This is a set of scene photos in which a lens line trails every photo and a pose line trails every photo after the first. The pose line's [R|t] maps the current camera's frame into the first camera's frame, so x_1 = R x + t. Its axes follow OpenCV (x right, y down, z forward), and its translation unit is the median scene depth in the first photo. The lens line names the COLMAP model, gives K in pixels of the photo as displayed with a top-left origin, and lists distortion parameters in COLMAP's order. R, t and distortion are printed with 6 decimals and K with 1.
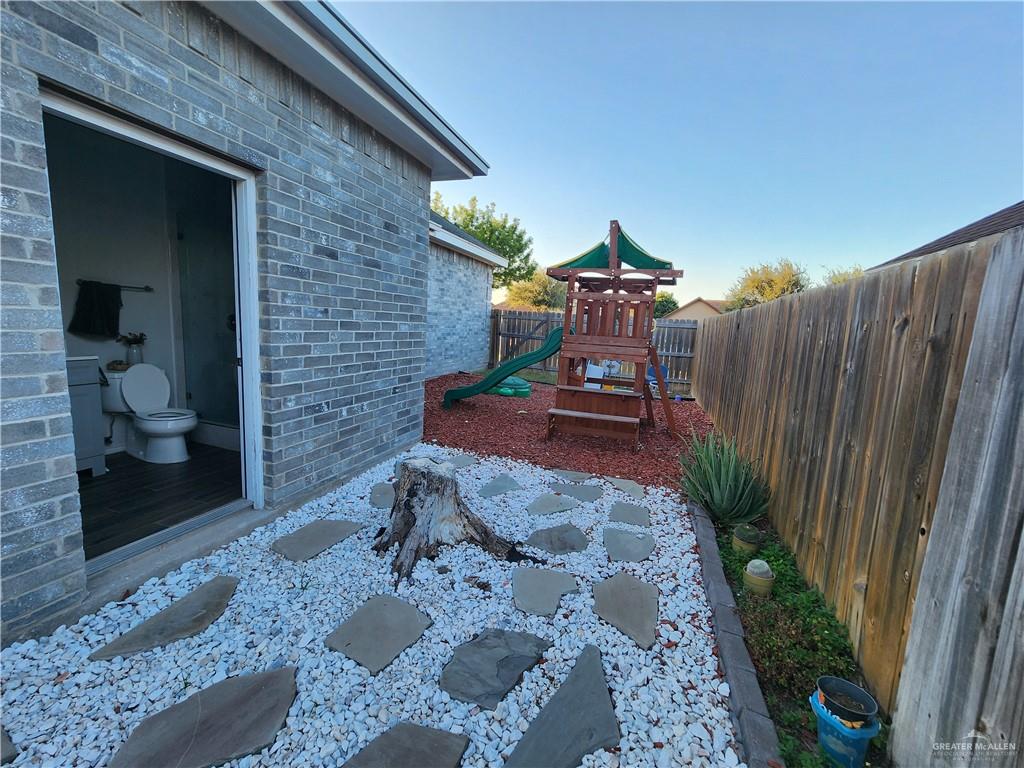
lens RADIAL K [[428.1, 0, 517.8], [0, 428.1, 379.6], [0, 0, 1]] dist [-0.004688, 0.002692]
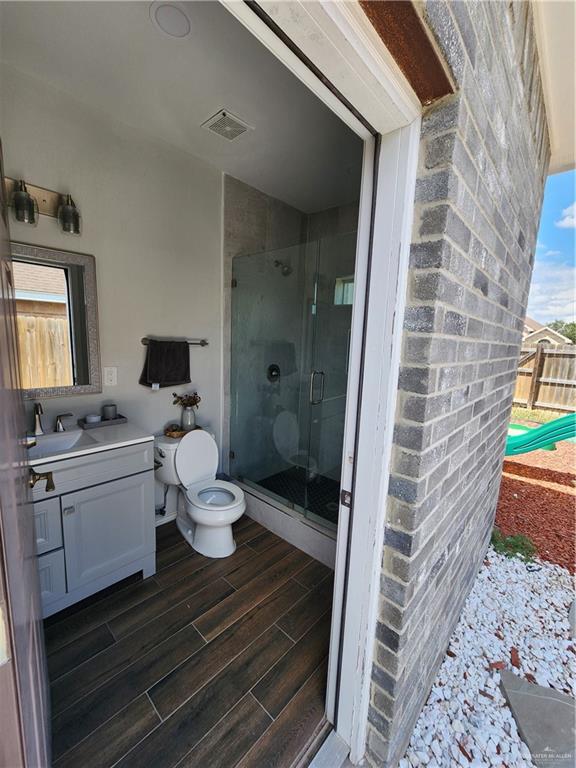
lens RADIAL K [[321.1, 0, 290.4], [0, 321.1, 383.2], [0, 0, 1]] dist [-0.004688, 0.002692]
pose [[0.913762, 0.039041, -0.404369, -0.439699], [-0.044313, 0.999011, -0.003683, -0.141434], [0.403826, 0.021284, 0.914588, 0.476413]]
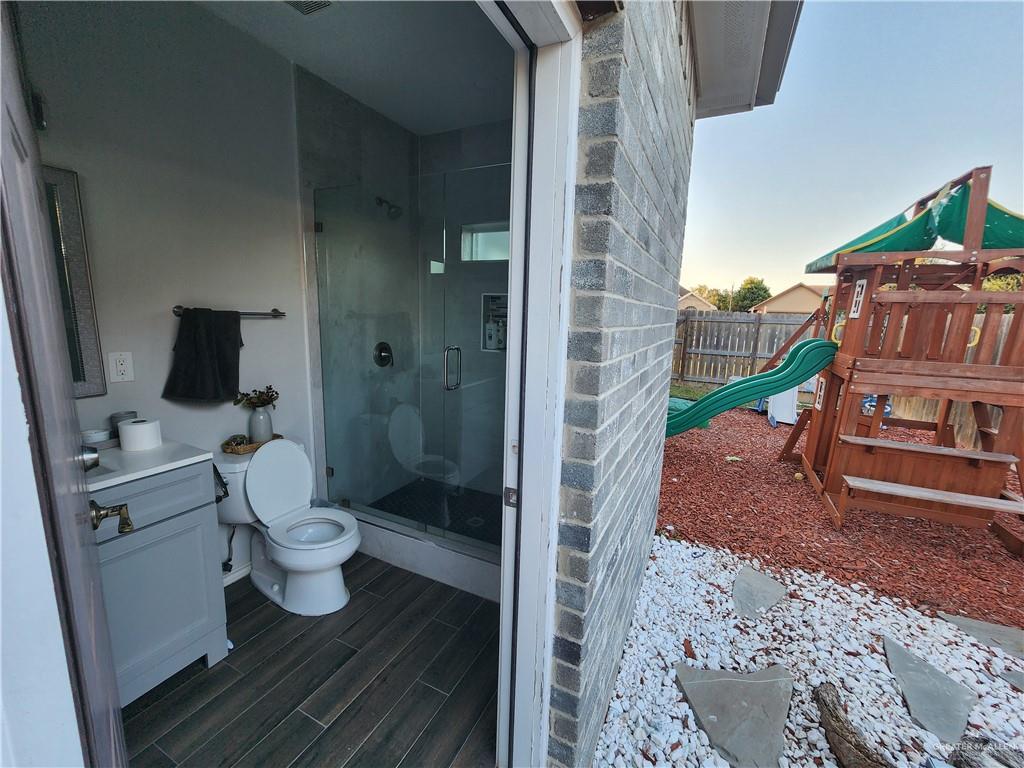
lens RADIAL K [[428.1, 0, 518.0], [0, 428.1, 380.3], [0, 0, 1]] dist [-0.004688, 0.002692]
pose [[0.991253, -0.005738, -0.131851, -0.461576], [0.008271, 0.999791, 0.018673, -0.131657], [0.131716, -0.019600, 0.991094, 0.453382]]
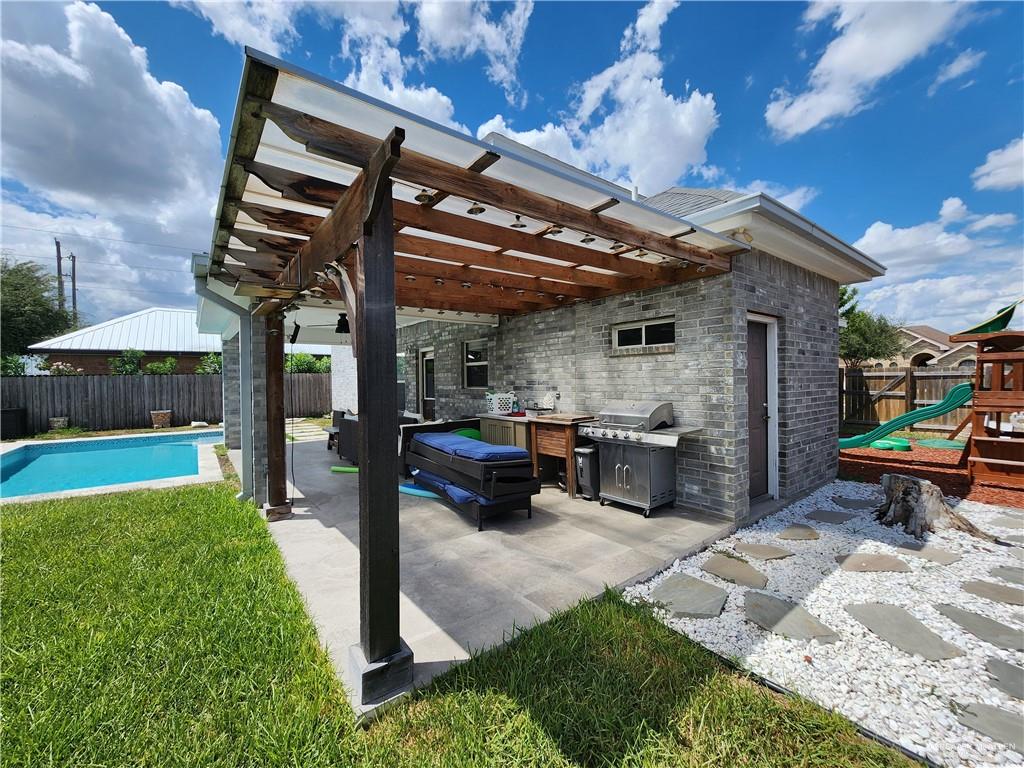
lens RADIAL K [[428.1, 0, 510.8], [0, 428.1, 382.1], [0, 0, 1]] dist [-0.004688, 0.002692]
pose [[0.823049, -0.064482, -0.564299, -0.393937], [-0.014781, 0.990766, -0.134773, 0.061260], [0.567779, 0.119266, 0.814496, -0.915615]]
